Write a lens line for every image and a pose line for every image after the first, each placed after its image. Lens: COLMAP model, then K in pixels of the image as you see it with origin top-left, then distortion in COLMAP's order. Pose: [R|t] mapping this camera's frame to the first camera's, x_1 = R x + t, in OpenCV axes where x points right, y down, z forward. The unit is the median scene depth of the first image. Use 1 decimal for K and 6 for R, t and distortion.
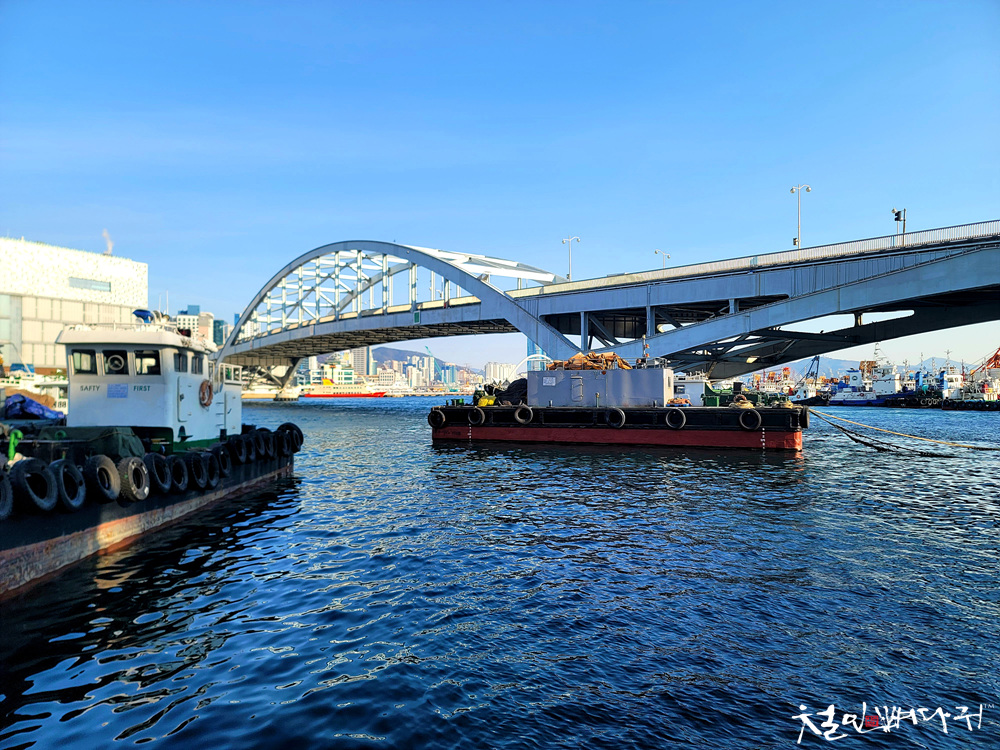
lens RADIAL K [[734.5, 0, 505.0], [0, 734.5, 380.4], [0, 0, 1]] dist [0.077494, -0.040596]
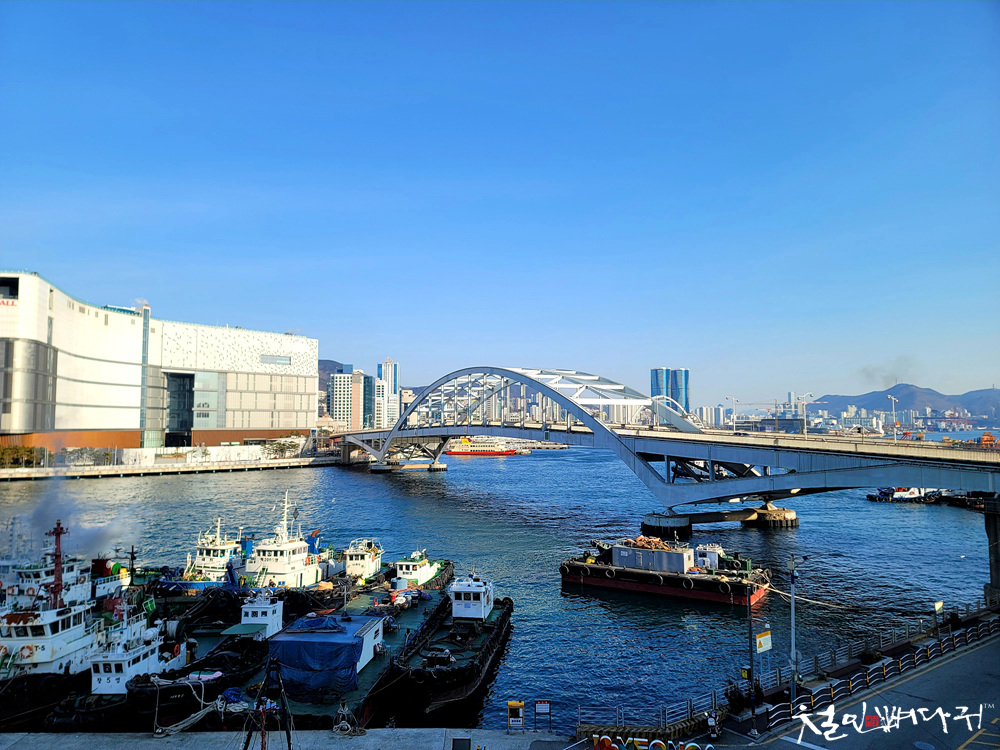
lens RADIAL K [[734.5, 0, 490.8], [0, 734.5, 375.0], [0, 0, 1]] dist [0.077494, -0.040596]
pose [[0.982602, -0.014396, -0.185167, 0.028108], [0.005046, 0.998693, -0.050868, -0.123591], [0.185658, 0.049049, 0.981390, -0.322643]]
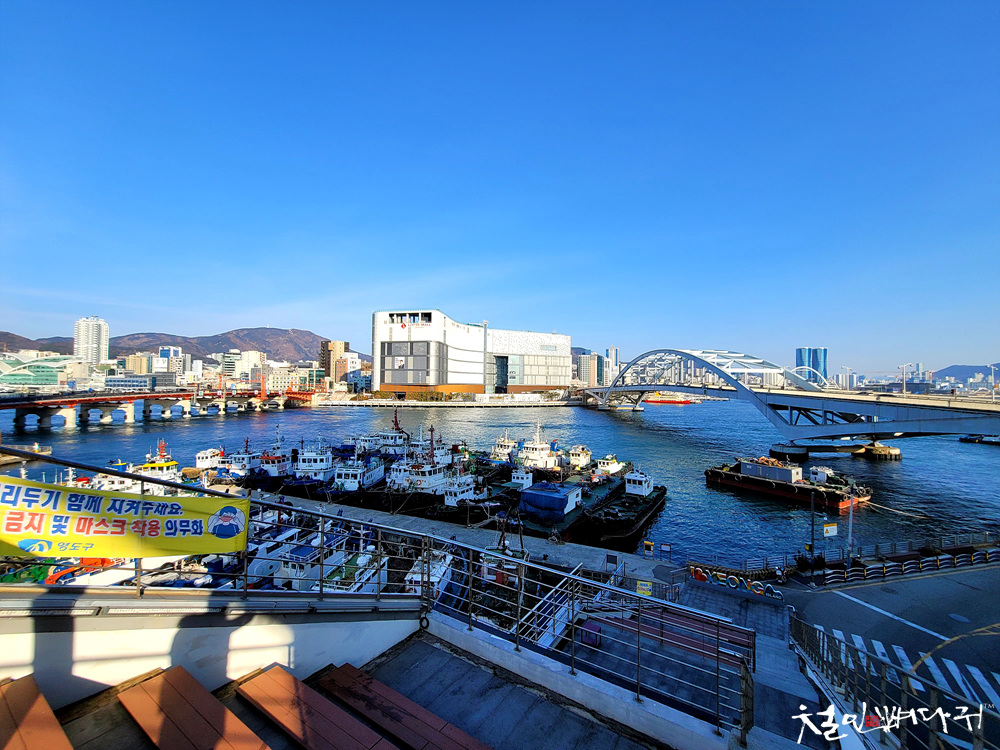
lens RADIAL K [[413.8, 0, 497.2], [0, 413.8, 373.0], [0, 0, 1]] dist [-0.002515, -0.000333]
pose [[0.824709, -0.005130, -0.565534, 0.060014], [-0.000822, 0.999947, -0.010268, -0.122783], [0.565557, 0.008933, 0.824661, -0.321012]]
